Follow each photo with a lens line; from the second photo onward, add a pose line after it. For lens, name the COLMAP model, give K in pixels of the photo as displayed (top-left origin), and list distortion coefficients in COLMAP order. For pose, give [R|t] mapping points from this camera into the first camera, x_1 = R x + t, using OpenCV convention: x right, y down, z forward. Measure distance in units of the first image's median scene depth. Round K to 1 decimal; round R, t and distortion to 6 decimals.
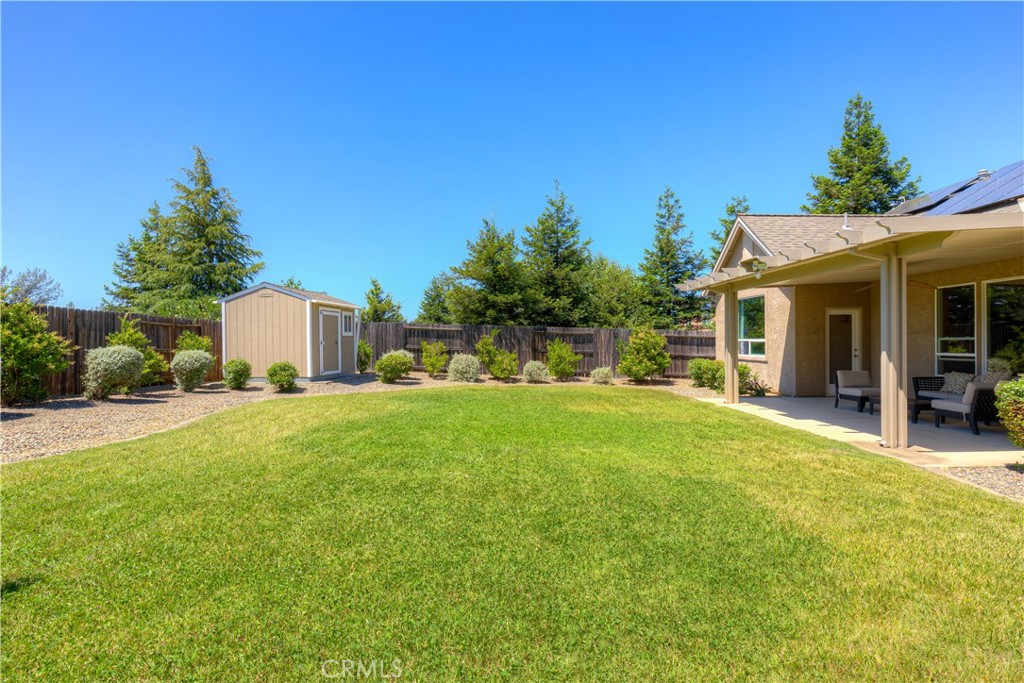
lens RADIAL K [[506.0, 0, 514.3], [0, 506.0, 347.5], [0, 0, 1]] dist [0.006342, 0.000976]
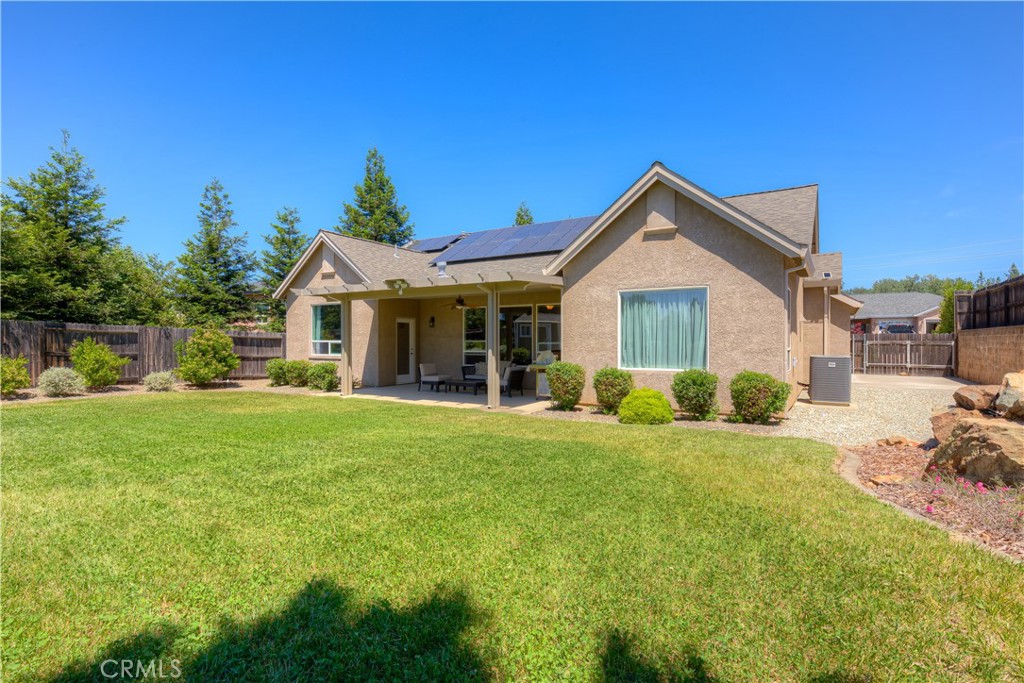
lens RADIAL K [[506.0, 0, 511.5], [0, 506.0, 341.9], [0, 0, 1]] dist [0.006342, 0.000976]
pose [[0.563283, 0.003379, 0.826257, -0.189295], [0.007001, 0.999936, -0.008862, -0.000206], [-0.826235, 0.010777, 0.563223, 0.014183]]
